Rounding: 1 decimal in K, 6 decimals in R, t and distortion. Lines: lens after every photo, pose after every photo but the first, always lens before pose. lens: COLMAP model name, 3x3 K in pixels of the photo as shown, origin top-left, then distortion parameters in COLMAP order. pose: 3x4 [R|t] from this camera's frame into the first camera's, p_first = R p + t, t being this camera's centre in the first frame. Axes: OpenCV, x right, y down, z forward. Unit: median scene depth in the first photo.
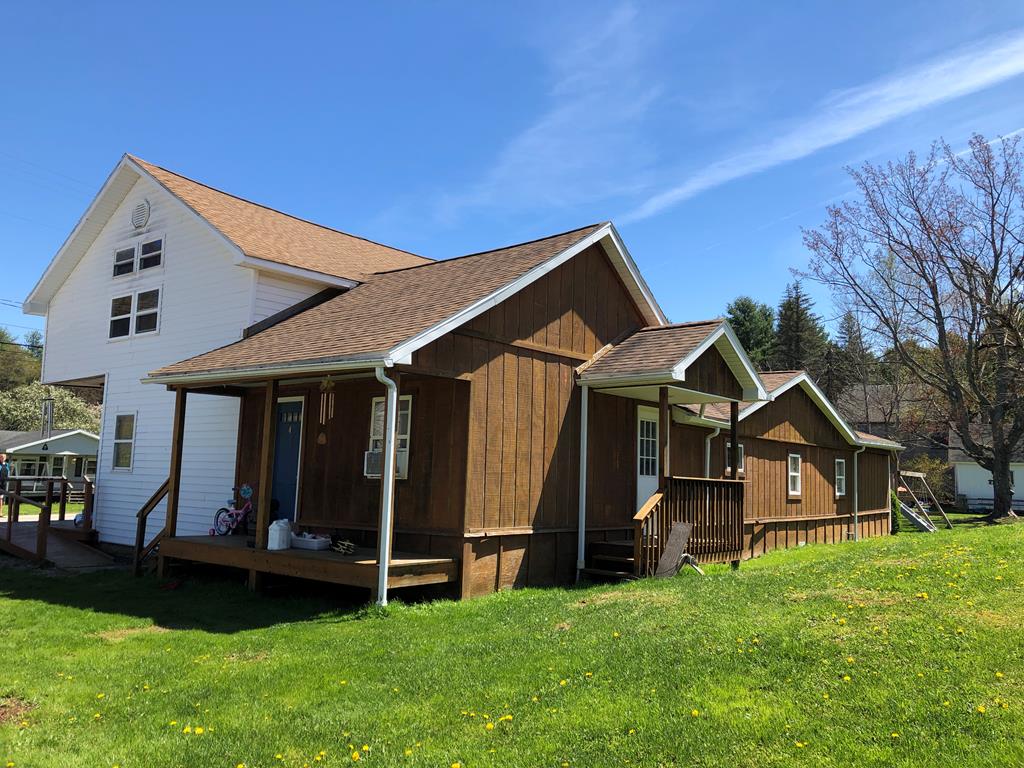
lens RADIAL K [[843.7, 0, 511.1], [0, 843.7, 376.5], [0, 0, 1]] dist [0.002544, 0.007665]
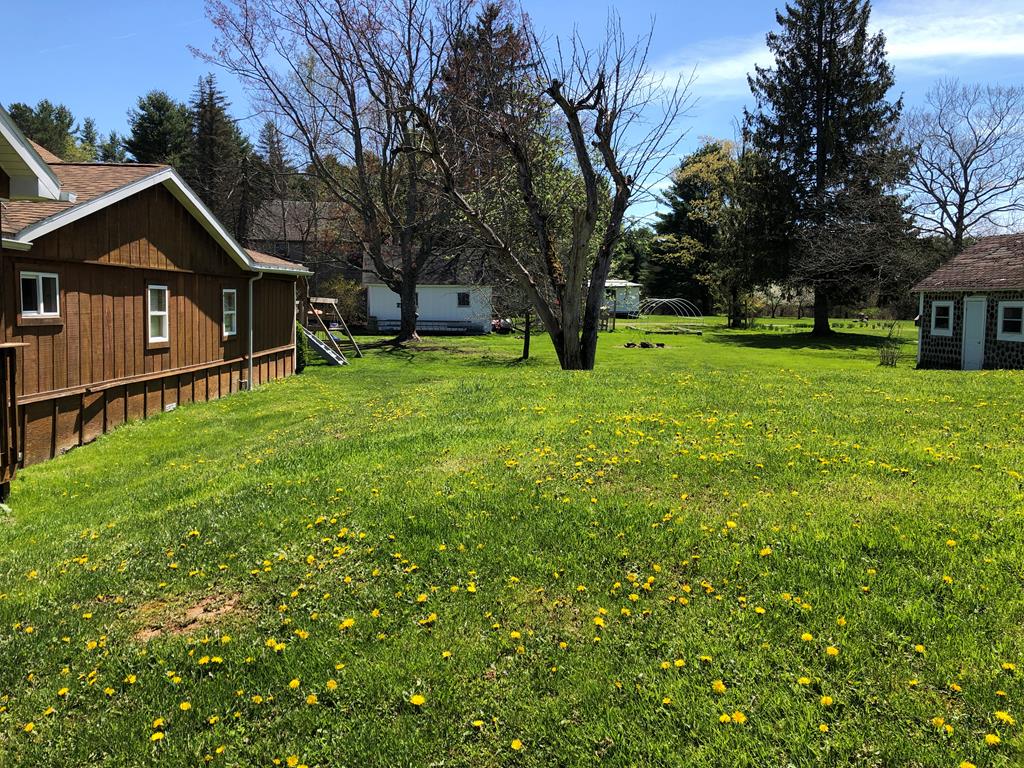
lens RADIAL K [[843.7, 0, 511.1], [0, 843.7, 376.5], [0, 0, 1]] dist [0.002544, 0.007665]
pose [[0.799166, -0.069757, 0.597049, 0.076402], [-0.060272, 0.978939, 0.195051, 0.005679], [-0.598081, -0.191864, 0.778131, 0.135197]]
